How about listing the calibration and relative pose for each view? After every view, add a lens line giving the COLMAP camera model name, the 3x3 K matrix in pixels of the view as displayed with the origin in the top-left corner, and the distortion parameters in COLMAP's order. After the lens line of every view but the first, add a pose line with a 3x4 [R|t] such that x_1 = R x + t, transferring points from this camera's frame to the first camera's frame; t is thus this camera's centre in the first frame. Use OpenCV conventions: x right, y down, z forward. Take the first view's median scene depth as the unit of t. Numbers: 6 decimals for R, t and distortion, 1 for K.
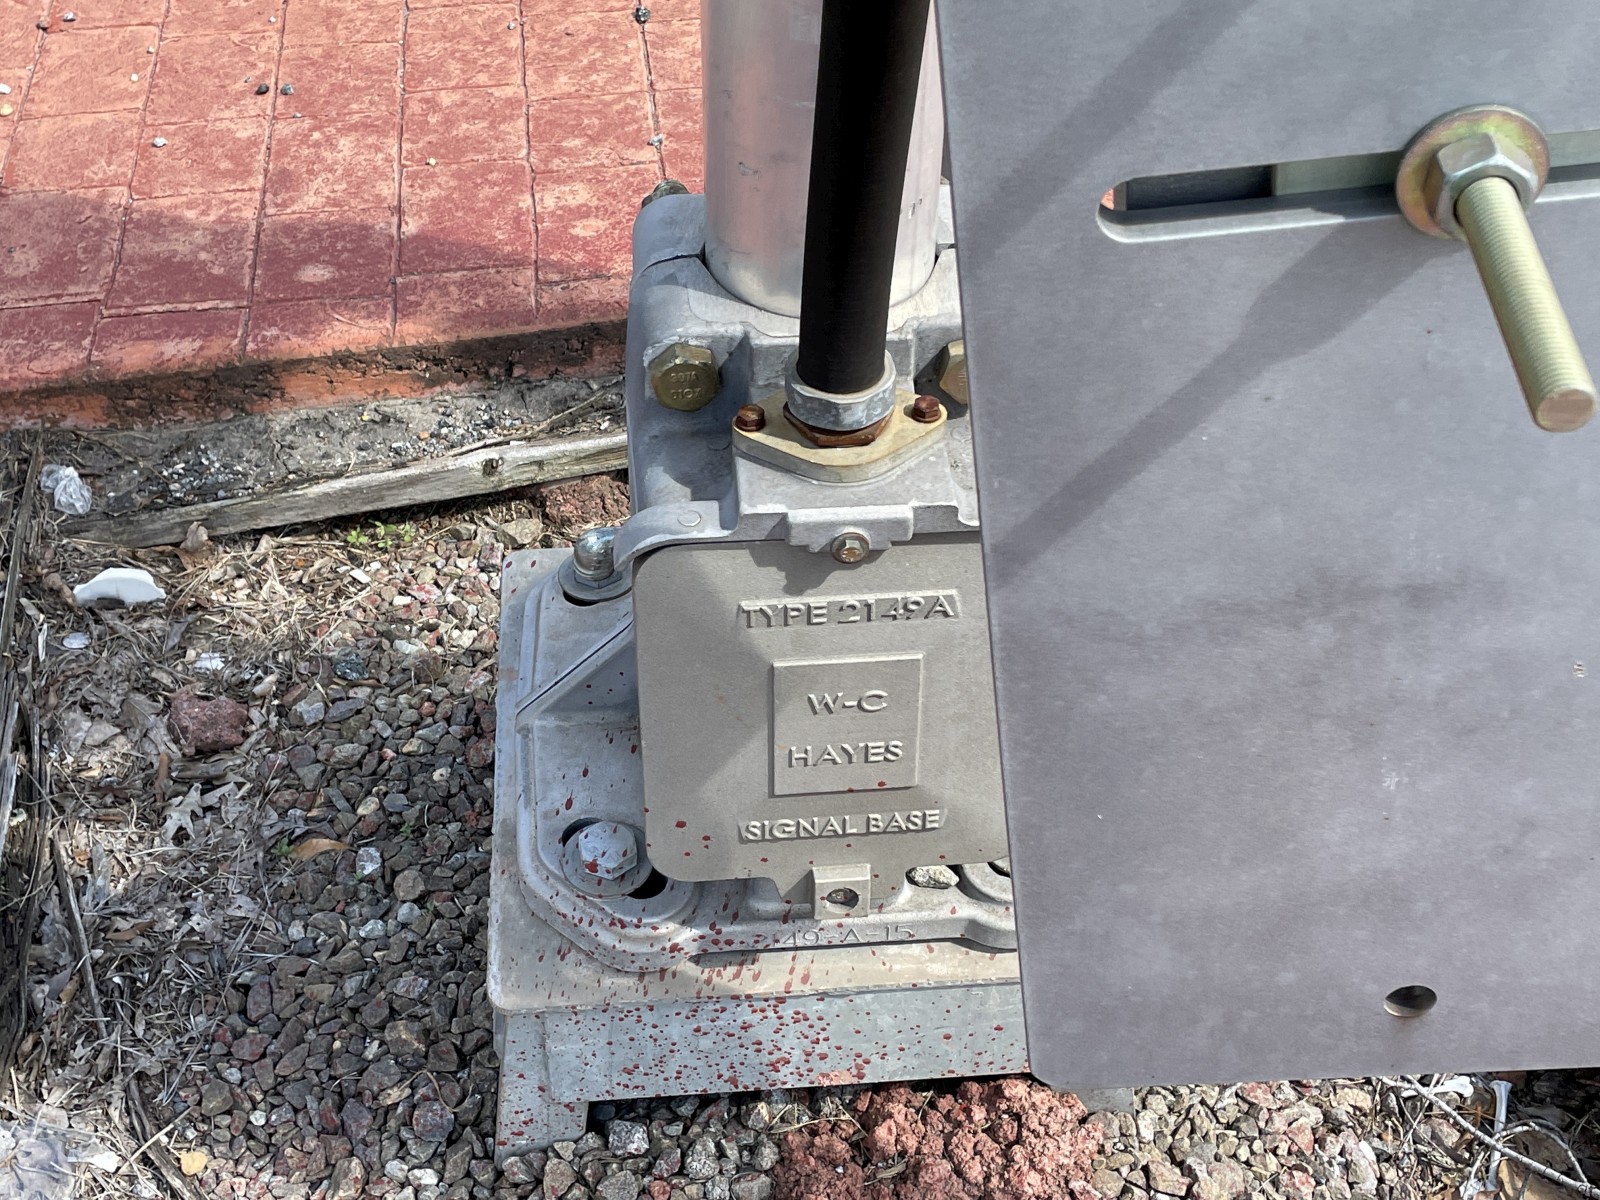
lens RADIAL K [[2072.2, 0, 800.0], [0, 2072.2, 600.0], [0, 0, 1]] dist [0.020804, 0.026031]
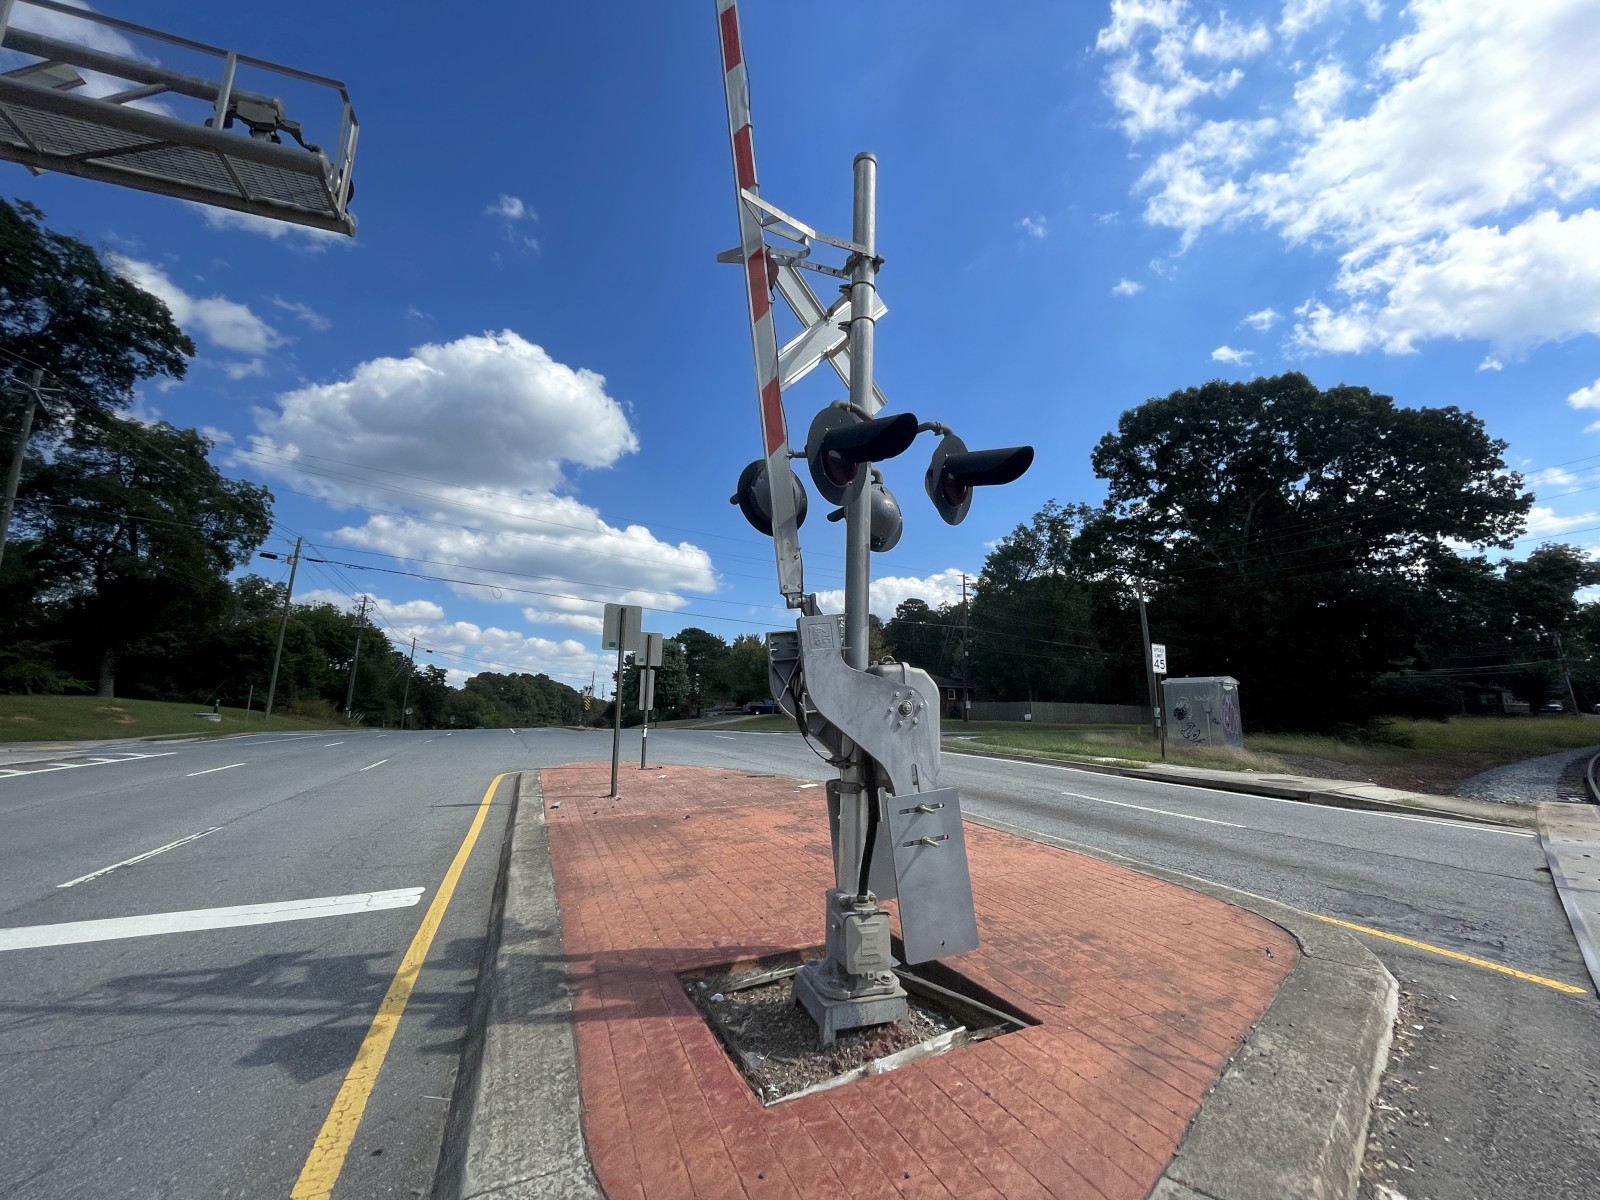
lens RADIAL K [[637.6, 0, 800.0], [0, 637.6, 600.0], [0, 0, 1]] dist [0.000576, 0.000019]
pose [[0.960884, 0.065709, 0.269044, -1.028657], [0.175449, 0.607224, -0.774917, 1.161583], [-0.214289, 0.791809, 0.571944, -1.501798]]
